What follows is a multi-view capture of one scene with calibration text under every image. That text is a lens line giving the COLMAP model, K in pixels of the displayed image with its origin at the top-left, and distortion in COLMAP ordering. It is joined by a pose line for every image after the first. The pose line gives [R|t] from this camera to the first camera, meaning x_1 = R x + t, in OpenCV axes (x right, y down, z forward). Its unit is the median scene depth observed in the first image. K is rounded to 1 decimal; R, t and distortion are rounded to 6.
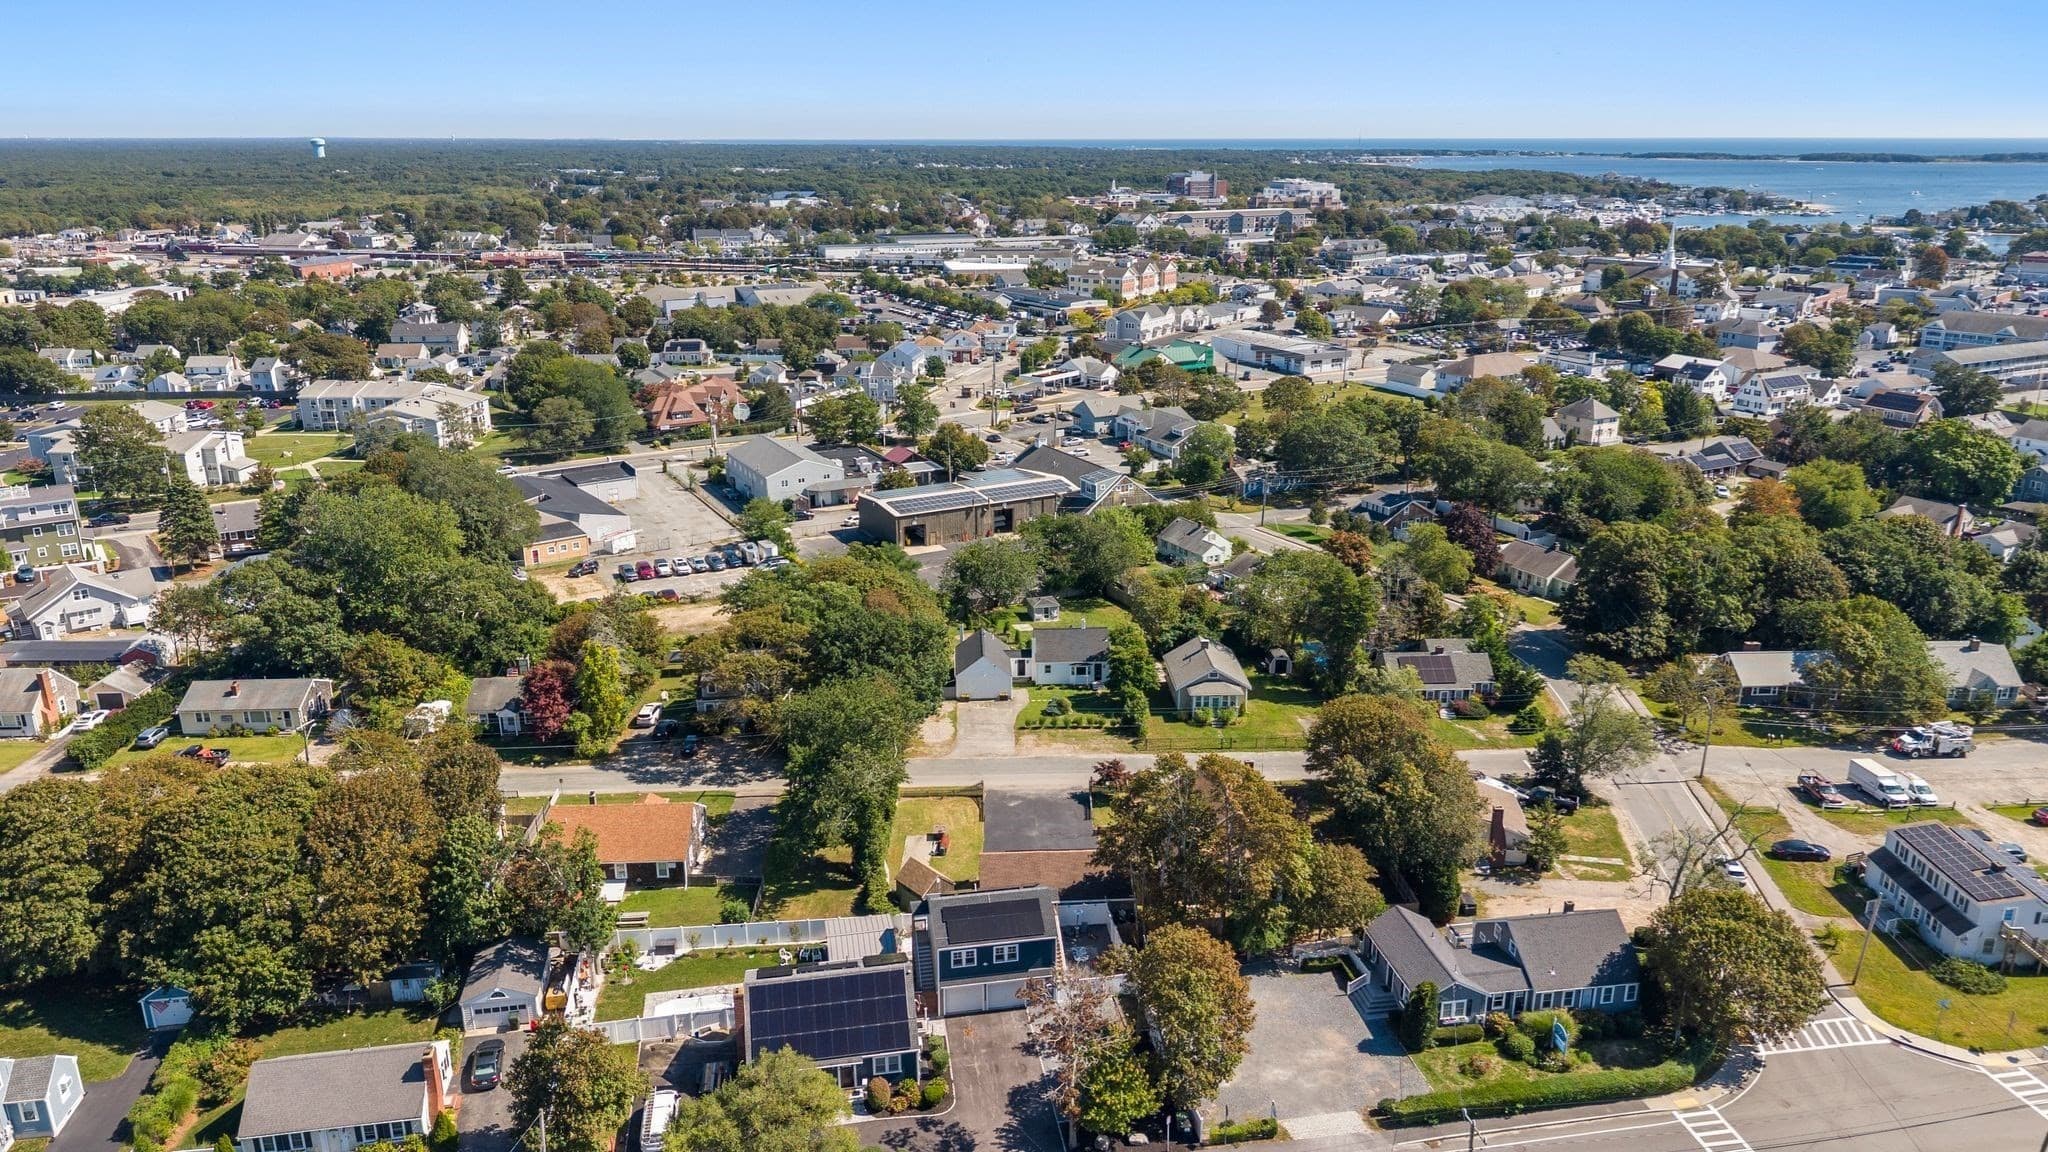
lens RADIAL K [[1367.2, 0, 1024.0], [0, 1367.2, 576.0], [0, 0, 1]] dist [0.054387, -0.084719]
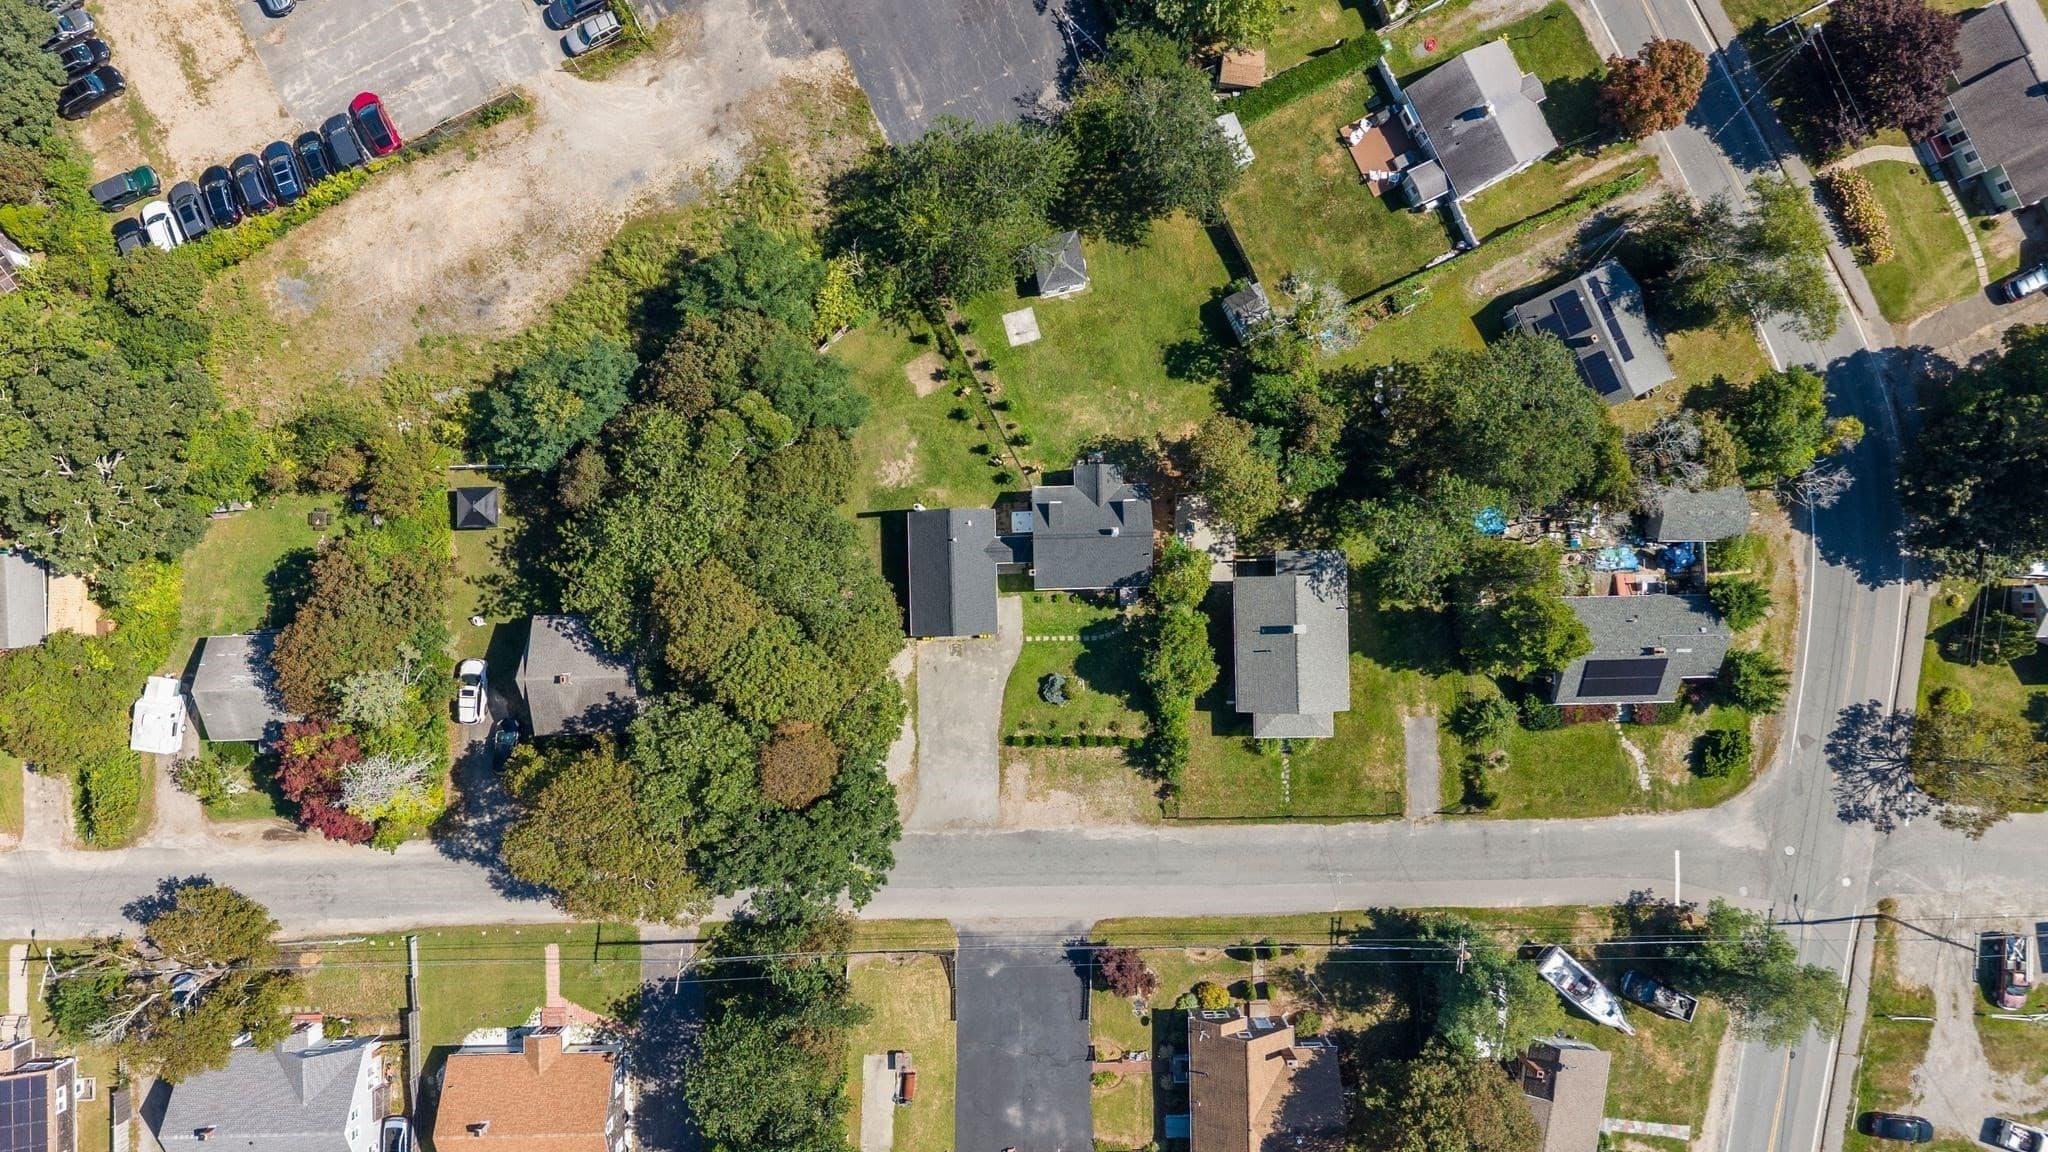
lens RADIAL K [[1397.0, 0, 1024.0], [0, 1397.0, 576.0], [0, 0, 1]] dist [0.013938, -0.035146]
pose [[0.999619, 0.025885, 0.009538, -0.002262], [-0.016932, 0.302719, 0.952929, -0.460786], [0.021779, -0.952728, 0.303042, 0.657743]]
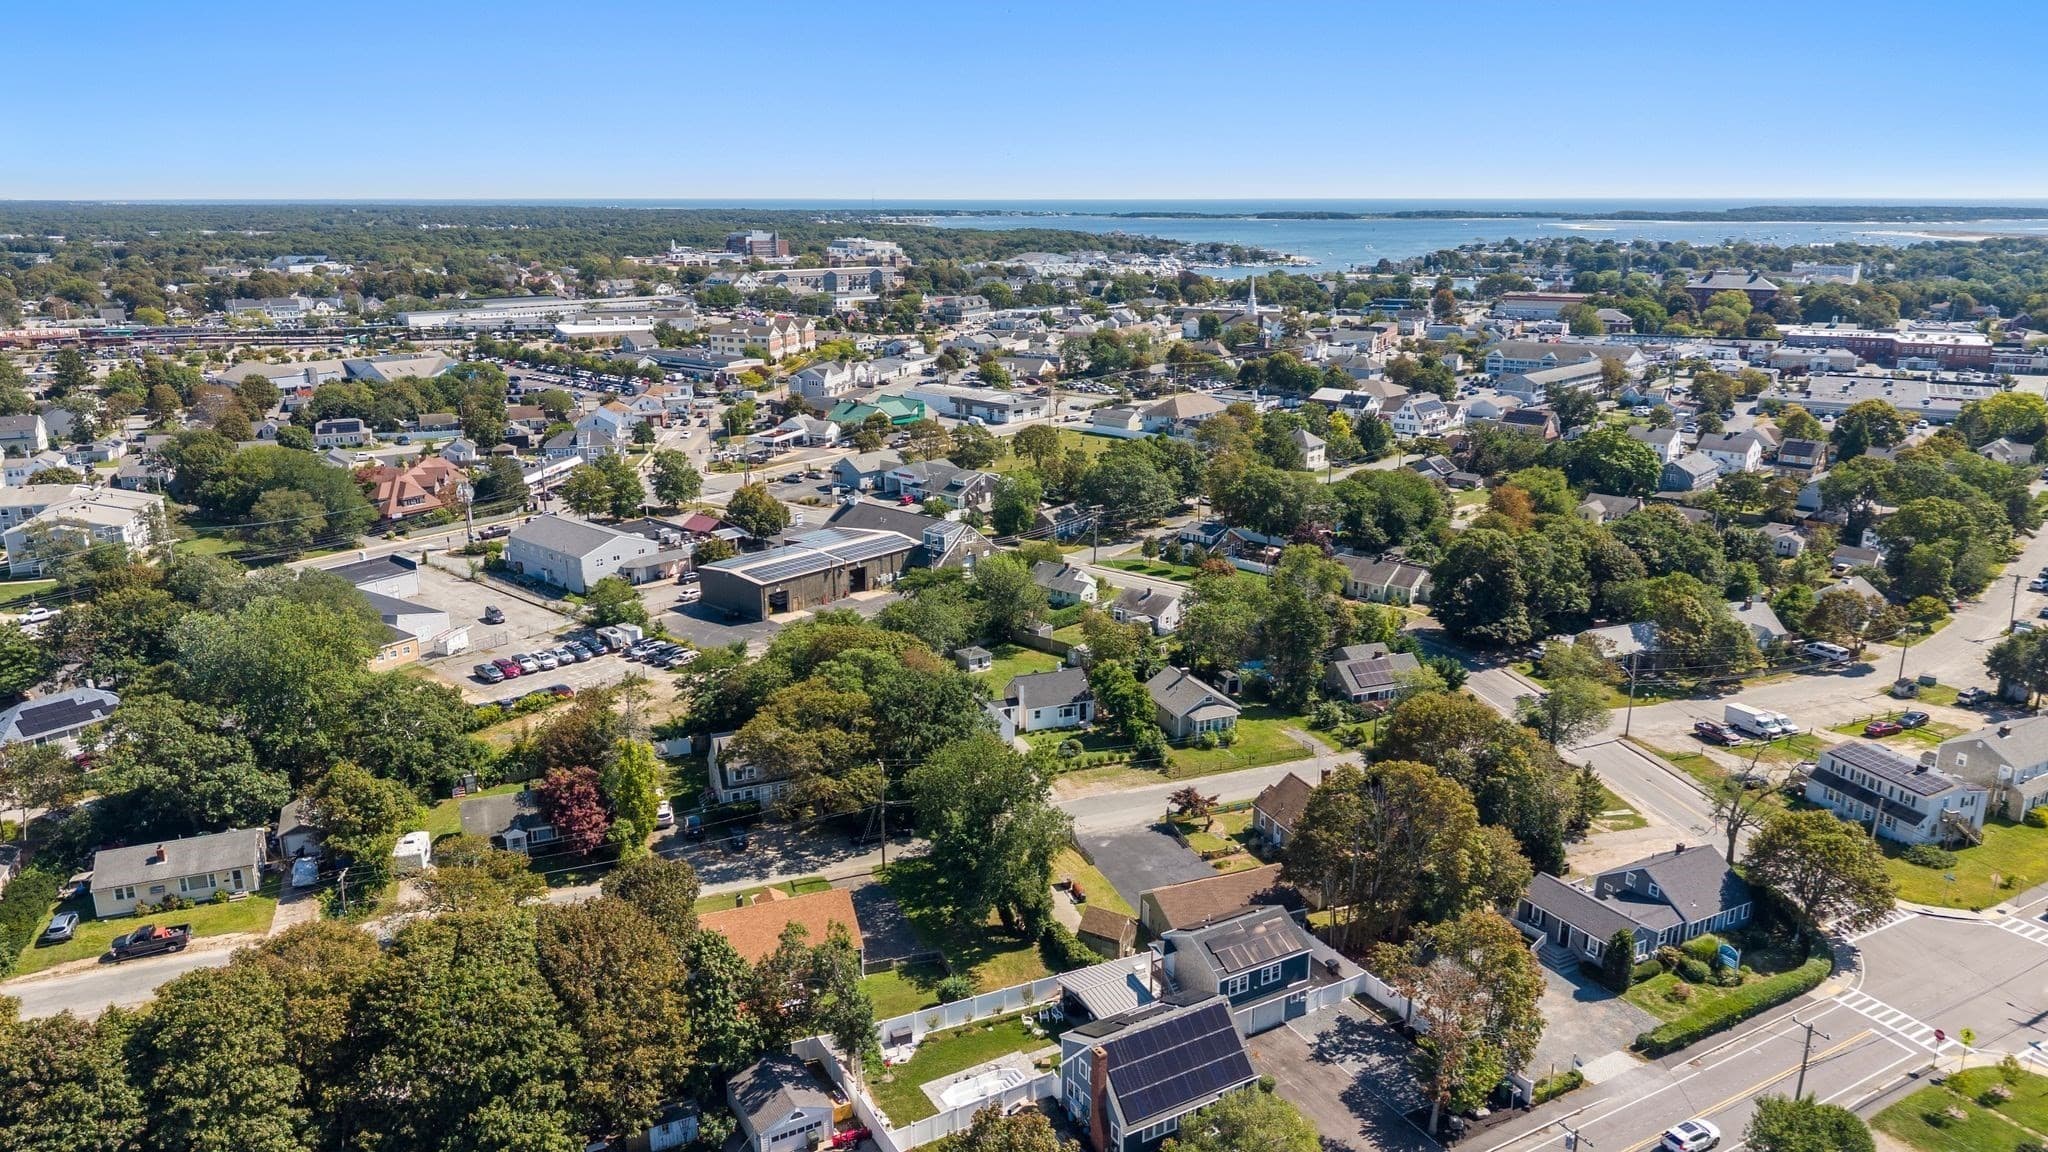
lens RADIAL K [[1367.2, 0, 1024.0], [0, 1367.2, 576.0], [0, 0, 1]] dist [0.054387, -0.084719]
pose [[0.943237, -0.088188, 0.320197, -0.252112], [0.100942, 0.994617, -0.023419, -0.009470], [-0.316408, 0.054411, 0.947061, 0.029374]]
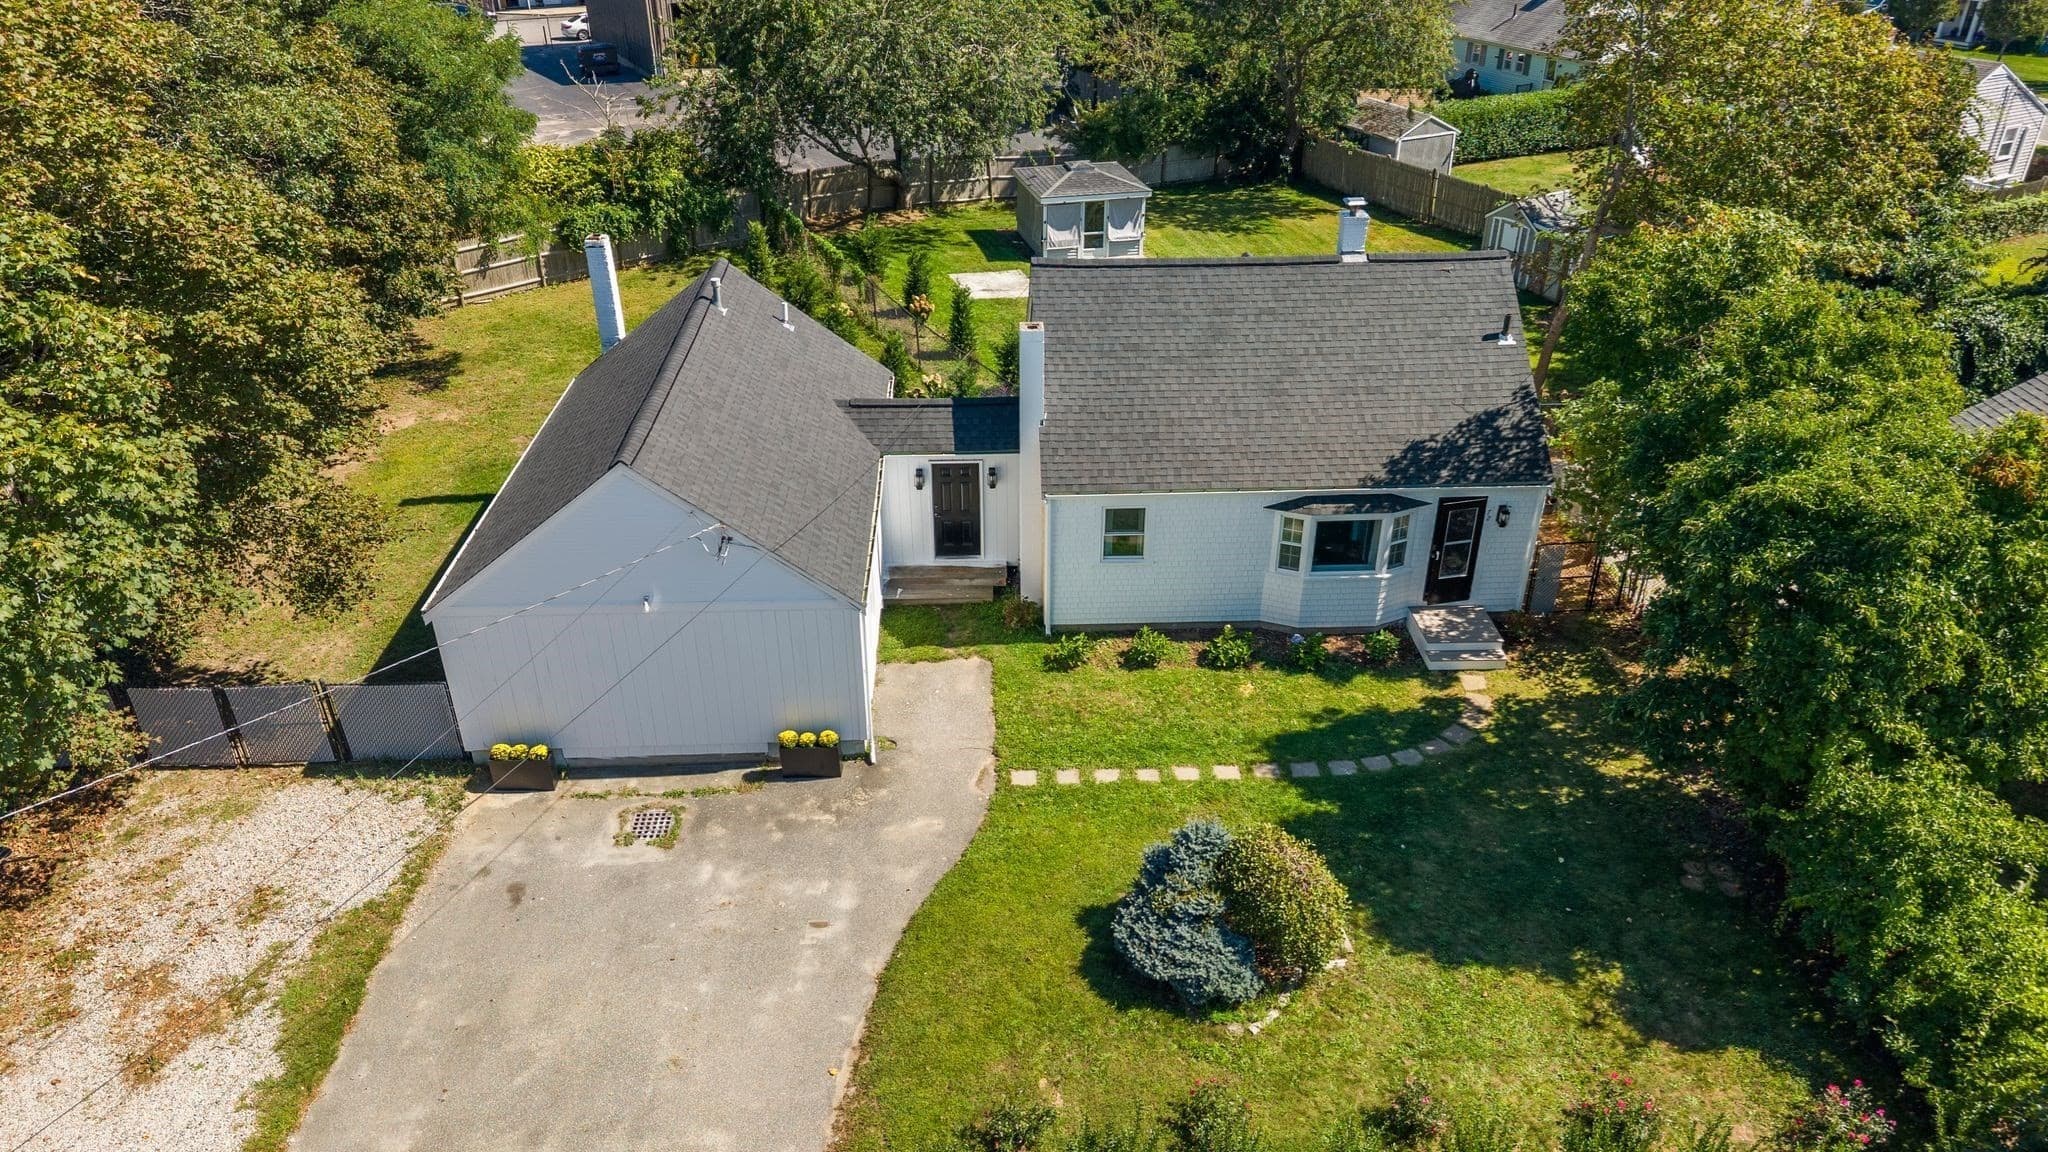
lens RADIAL K [[1397.0, 0, 1024.0], [0, 1397.0, 576.0], [0, 0, 1]] dist [0.013938, -0.035146]
pose [[0.999918, 0.005909, -0.011321, 0.006849], [-0.003371, 0.977198, 0.212302, 0.033060], [0.012318, -0.212247, 0.977138, 0.695248]]
